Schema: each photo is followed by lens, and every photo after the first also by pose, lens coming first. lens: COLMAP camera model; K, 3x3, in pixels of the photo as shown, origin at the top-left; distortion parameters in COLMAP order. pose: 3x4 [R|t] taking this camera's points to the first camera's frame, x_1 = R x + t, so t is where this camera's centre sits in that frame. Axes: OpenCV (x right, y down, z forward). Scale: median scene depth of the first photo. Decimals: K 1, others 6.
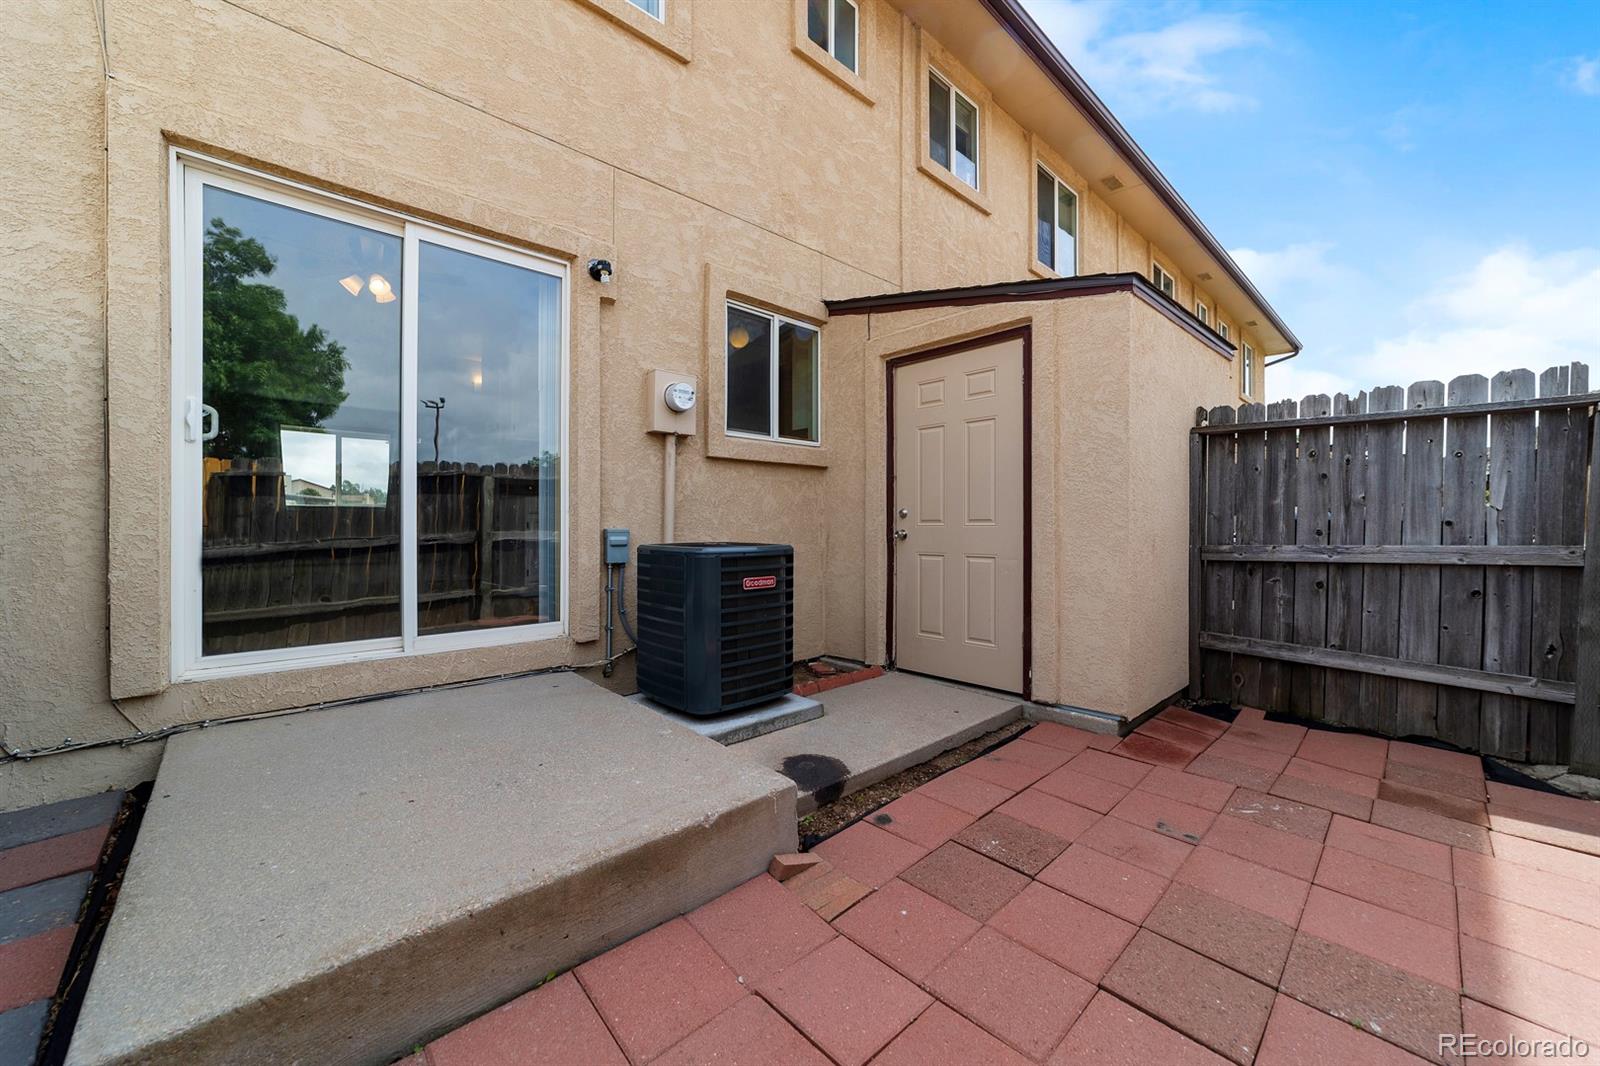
lens RADIAL K [[613.1, 0, 802.4], [0, 613.1, 529.4], [0, 0, 1]] dist [0.000615, 0.000119]
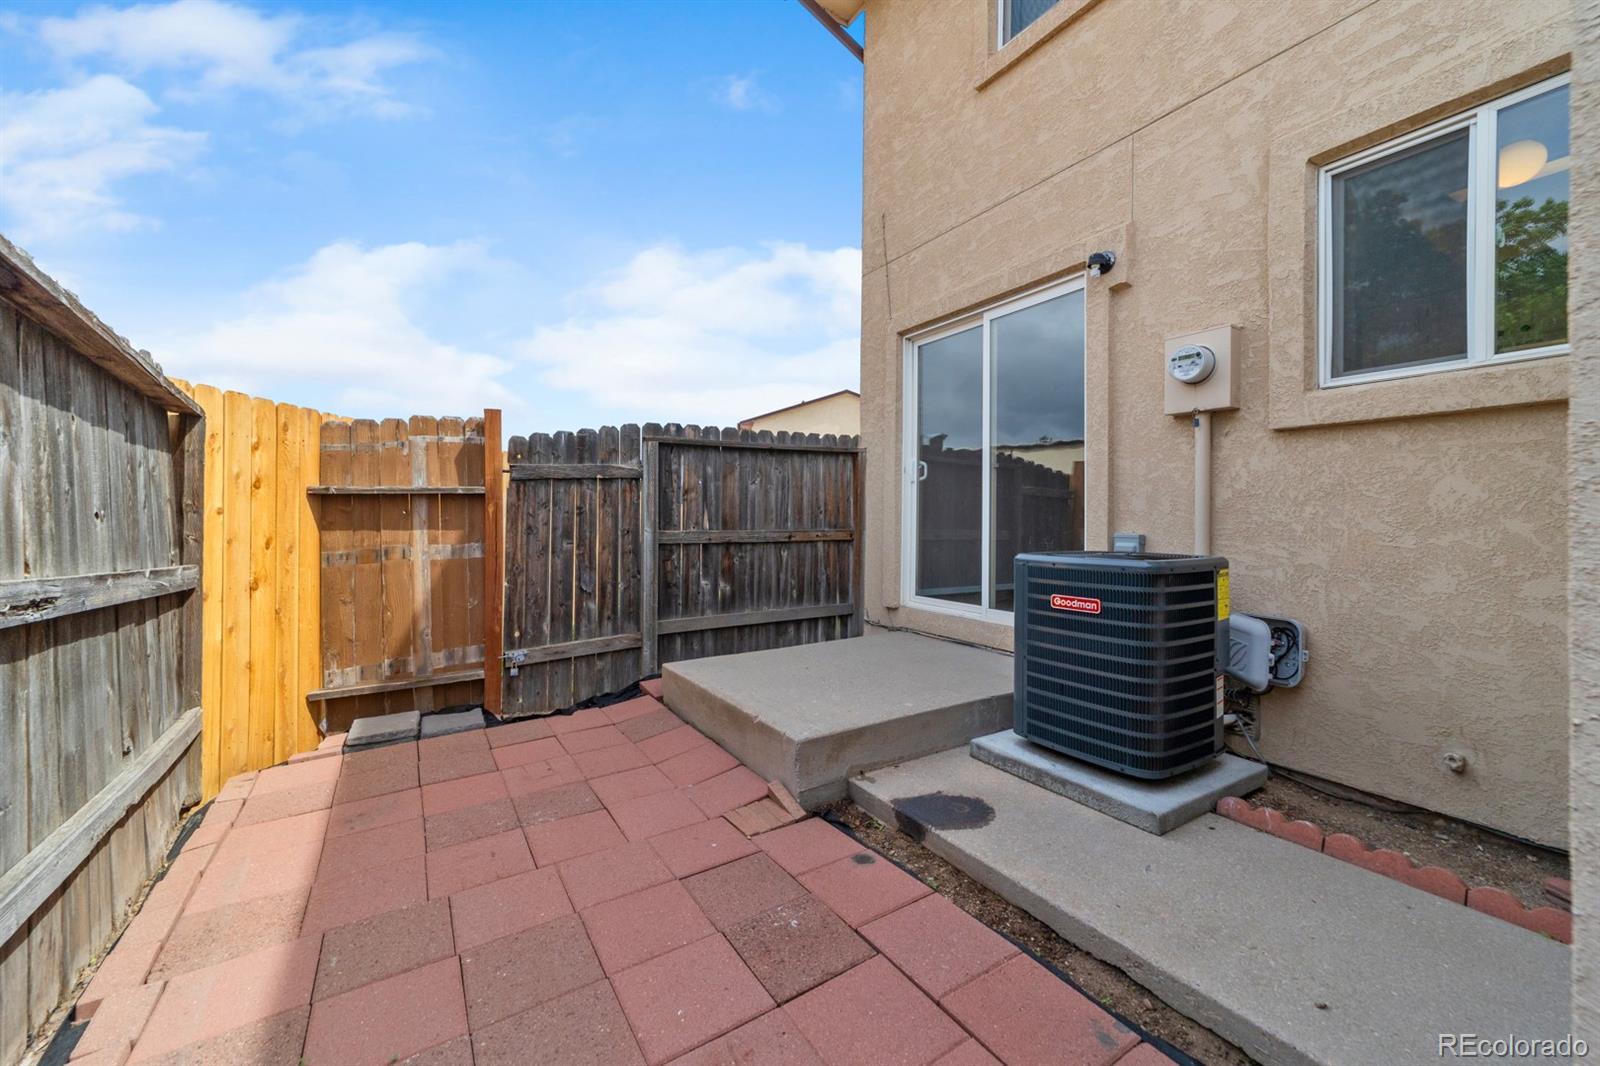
lens RADIAL K [[615.2, 0, 798.7], [0, 615.2, 522.5], [0, 0, 1]] dist [0.000785, 0.000178]
pose [[-0.184946, -0.002816, -0.982745, 0.771801], [-0.021994, 0.999757, 0.001274, -0.009894], [0.982503, 0.021850, -0.184963, 0.799304]]
